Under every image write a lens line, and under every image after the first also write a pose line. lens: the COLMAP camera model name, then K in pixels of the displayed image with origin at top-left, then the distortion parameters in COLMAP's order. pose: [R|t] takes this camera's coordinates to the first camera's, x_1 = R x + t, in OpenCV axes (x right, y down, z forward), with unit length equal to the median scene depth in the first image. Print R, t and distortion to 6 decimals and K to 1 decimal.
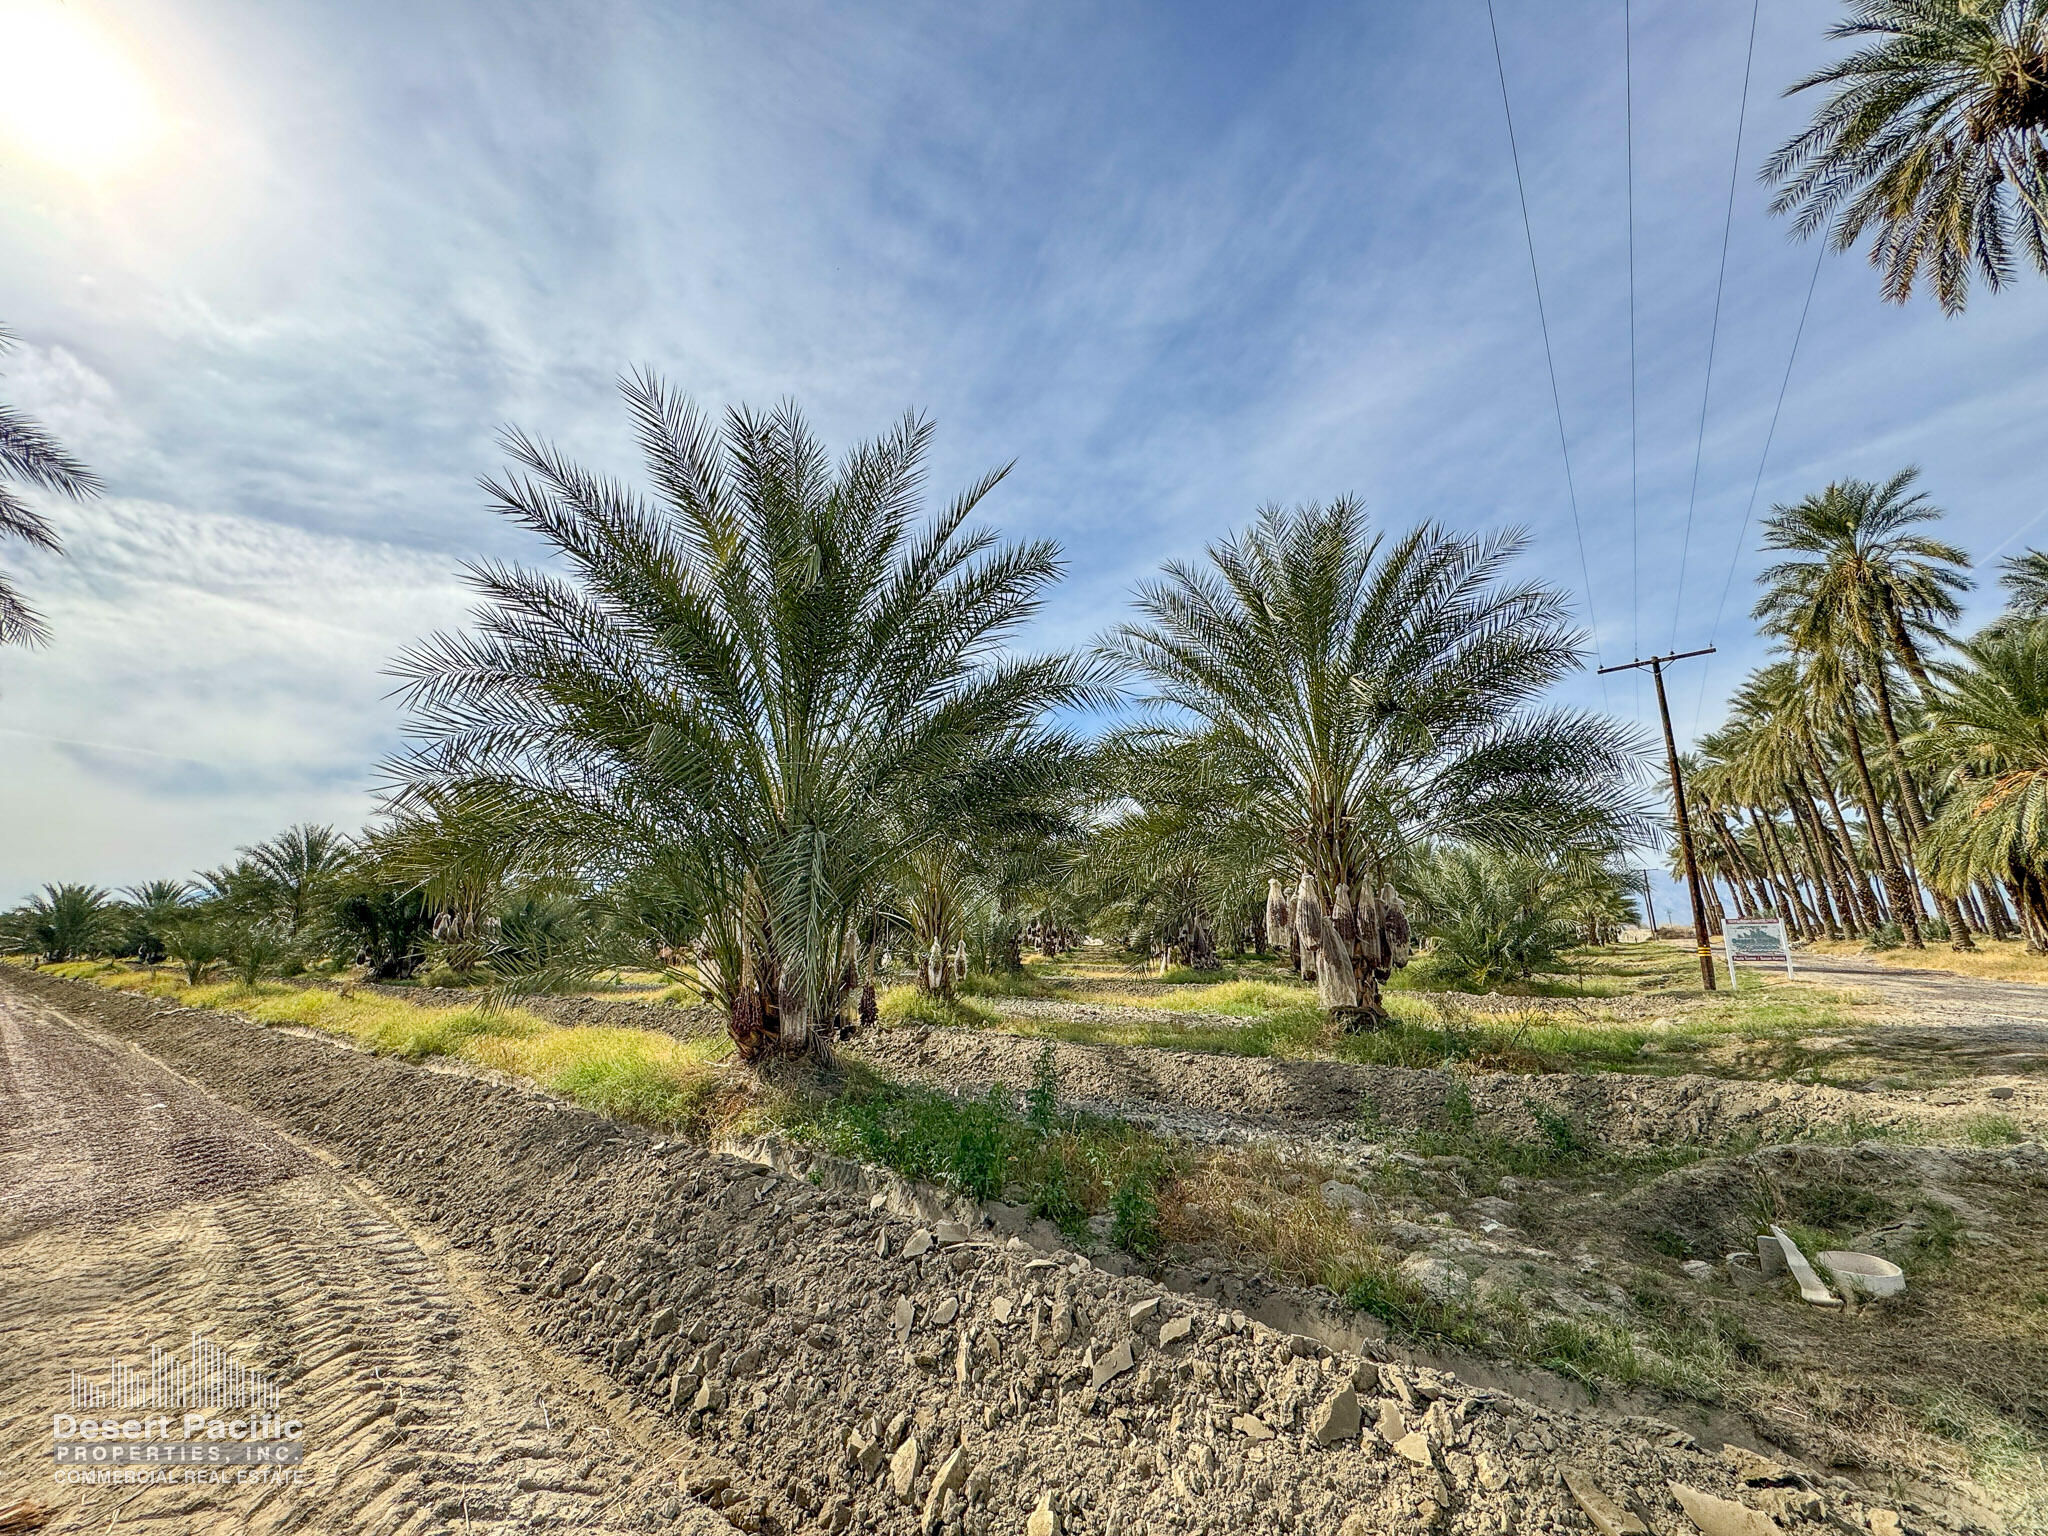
lens RADIAL K [[811.7, 0, 1023.1], [0, 811.7, 763.3], [0, 0, 1]] dist [-0.004227, 0.000537]
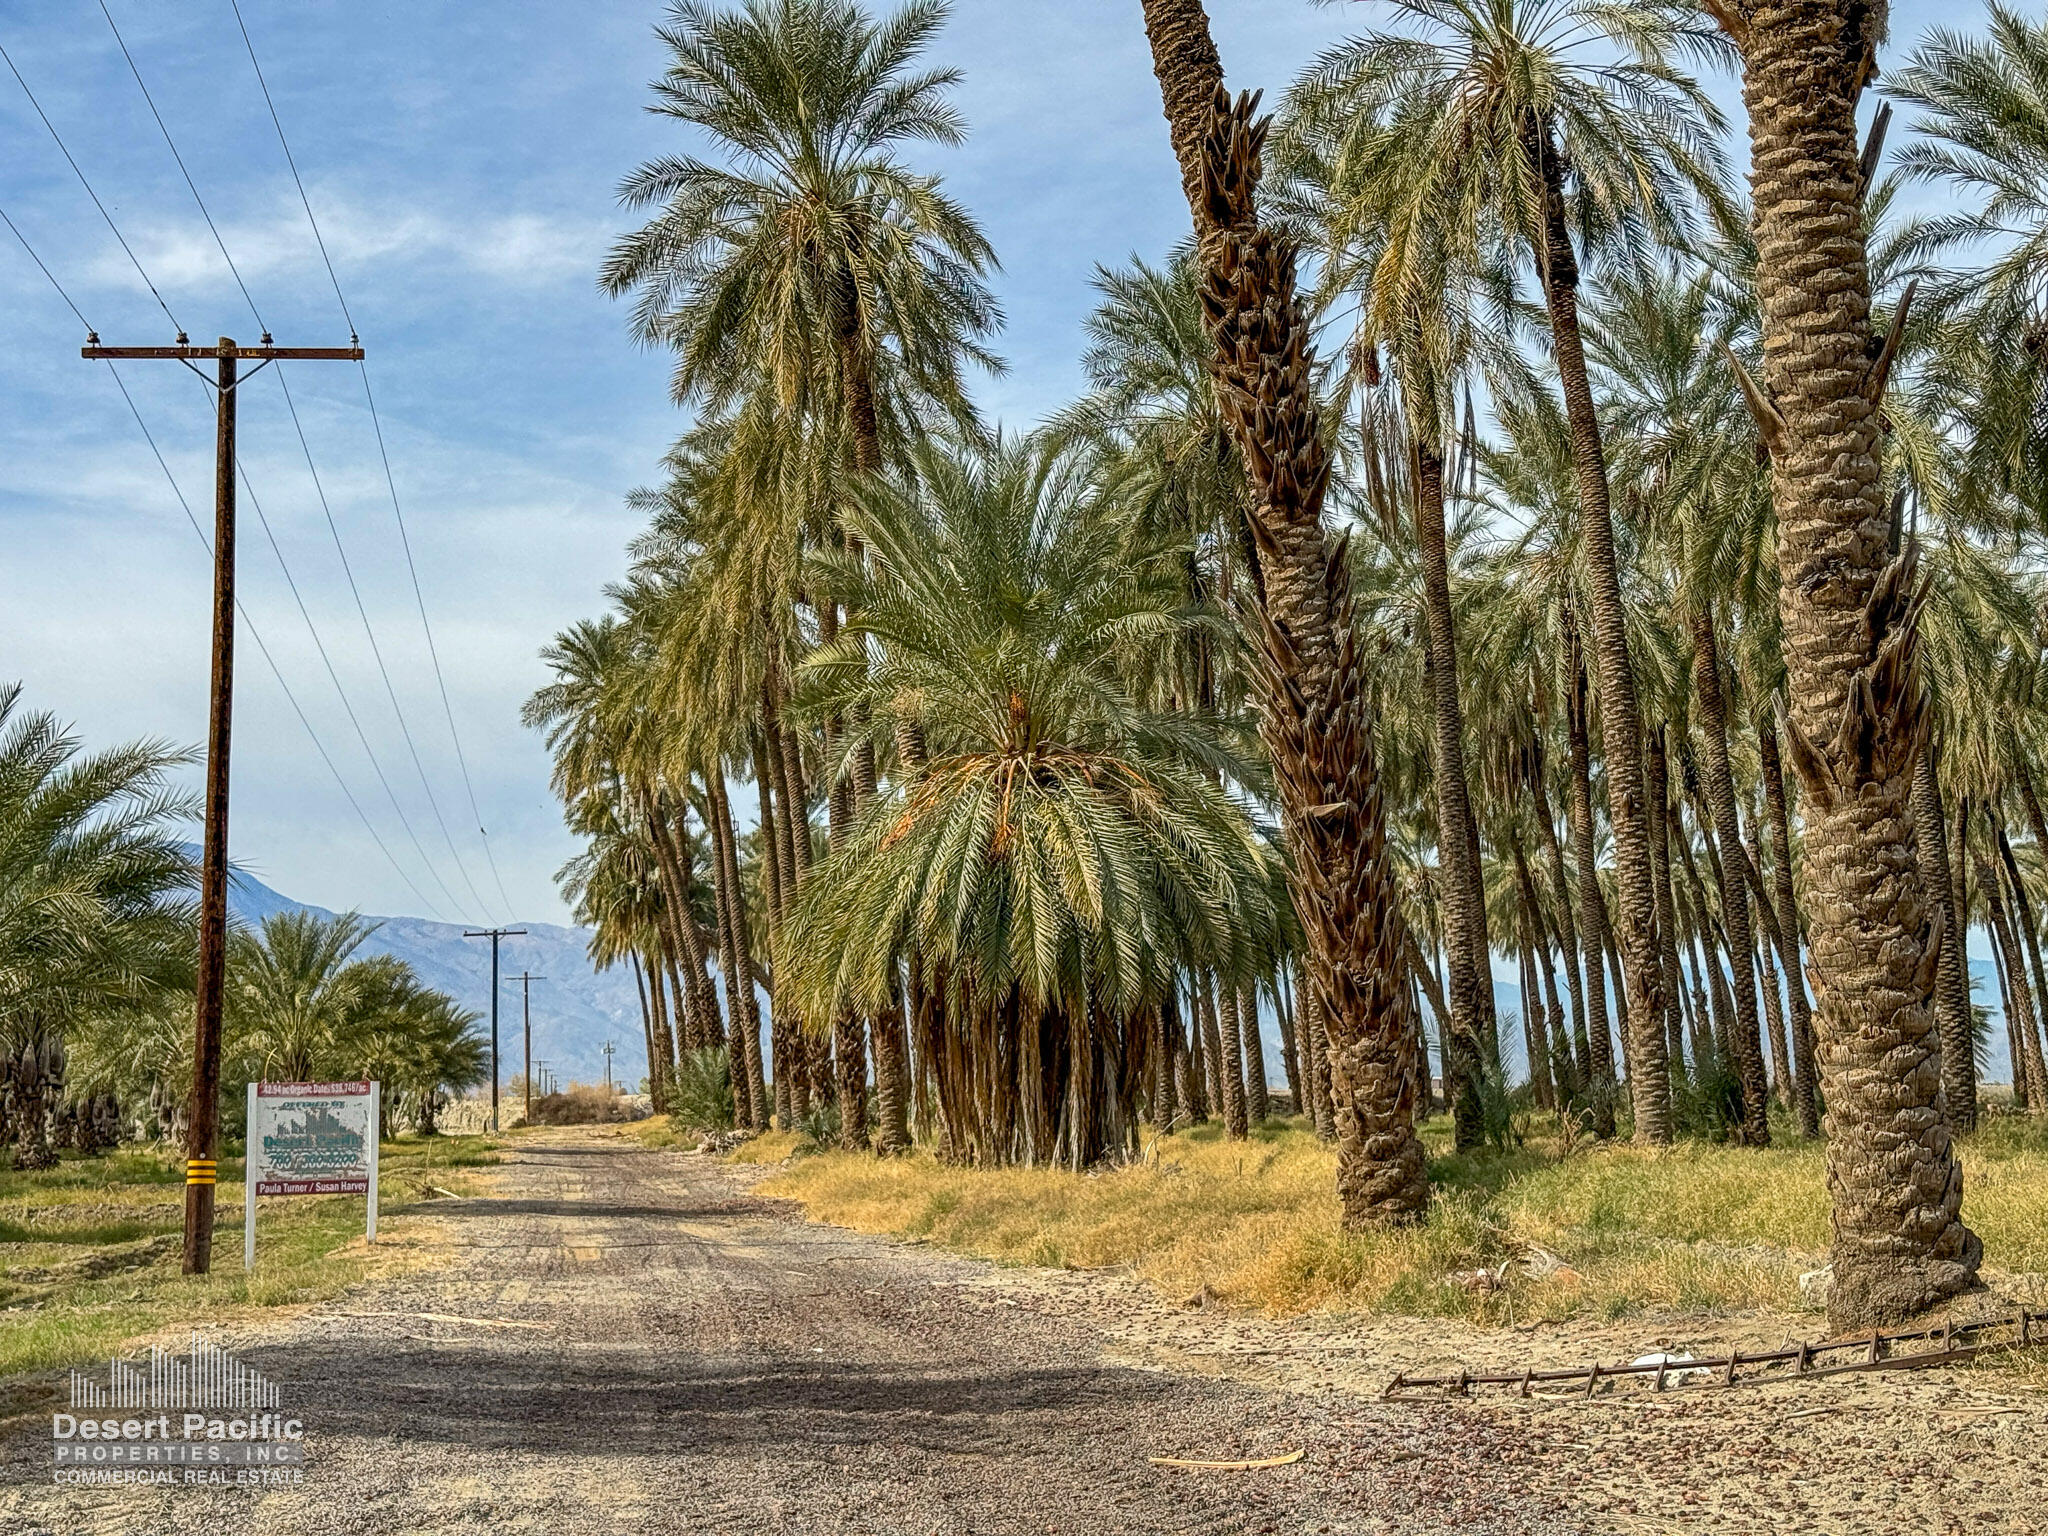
lens RADIAL K [[2859.6, 0, 1007.4], [0, 2859.6, 790.1], [0, 0, 1]] dist [0.108625, 0.000000]
pose [[0.703834, 0.078927, 0.705966, 0.160995], [-0.147199, 0.988442, 0.036247, -0.036084], [-0.694946, -0.129430, 0.707317, -0.145151]]
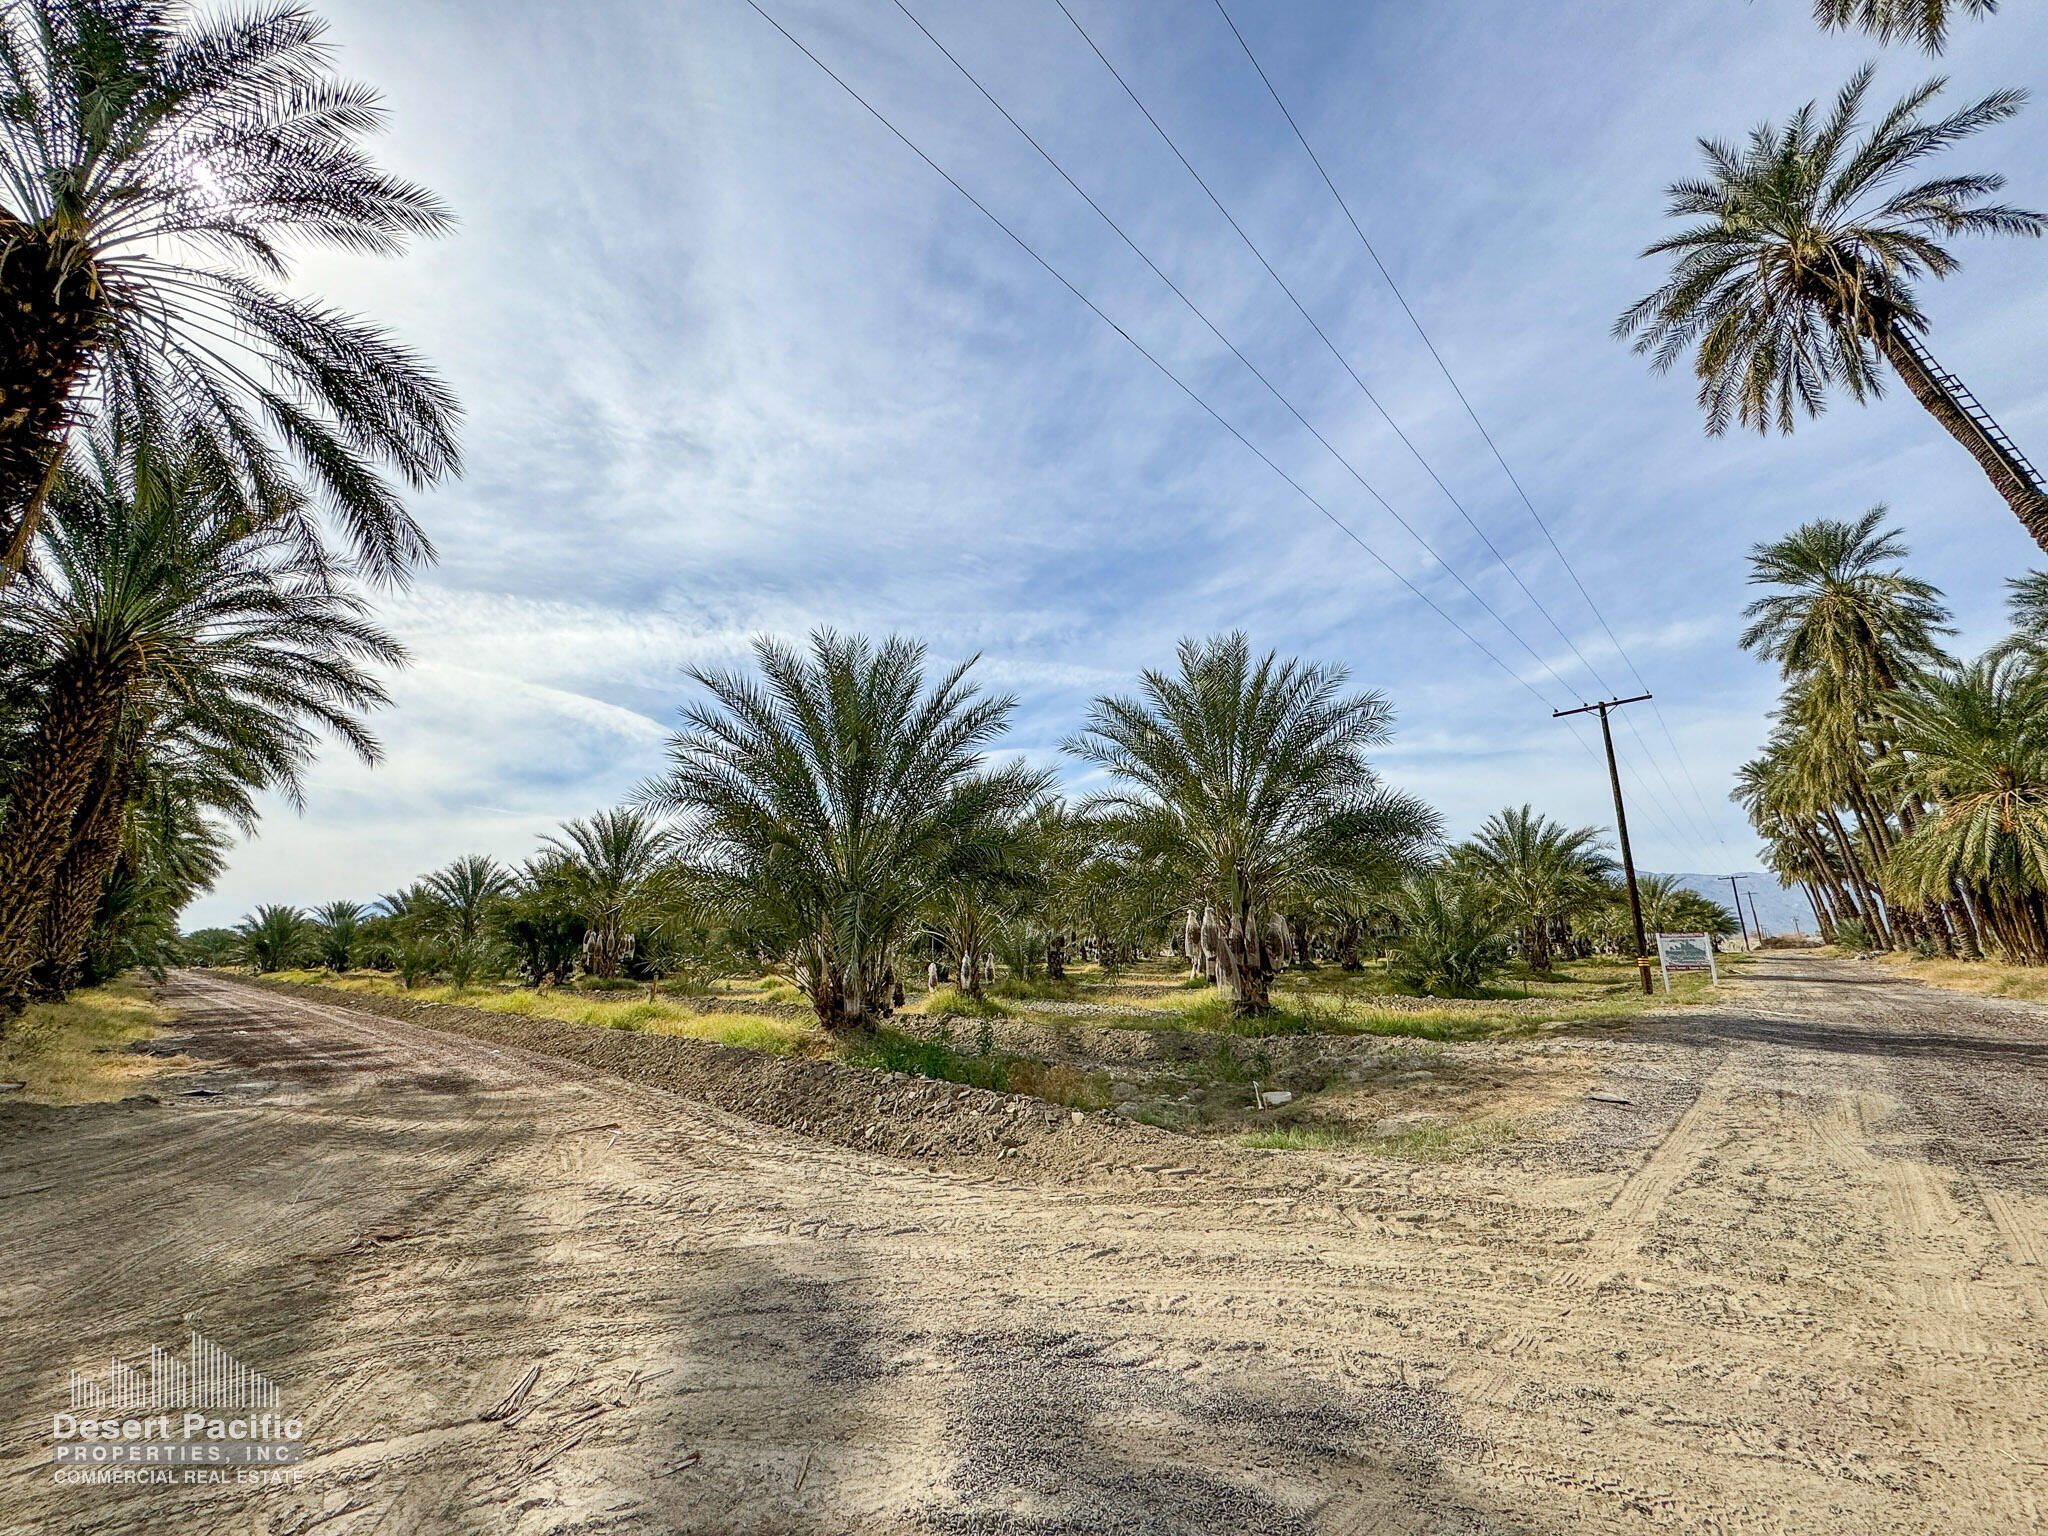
lens RADIAL K [[811.7, 0, 1021.5], [0, 811.7, 766.1], [0, 0, 1]] dist [-0.004227, 0.000537]
pose [[0.994846, -0.024203, -0.098463, 0.084539], [0.023278, 0.999674, -0.010526, -0.051039], [0.098686, 0.008180, 0.995085, -0.222216]]
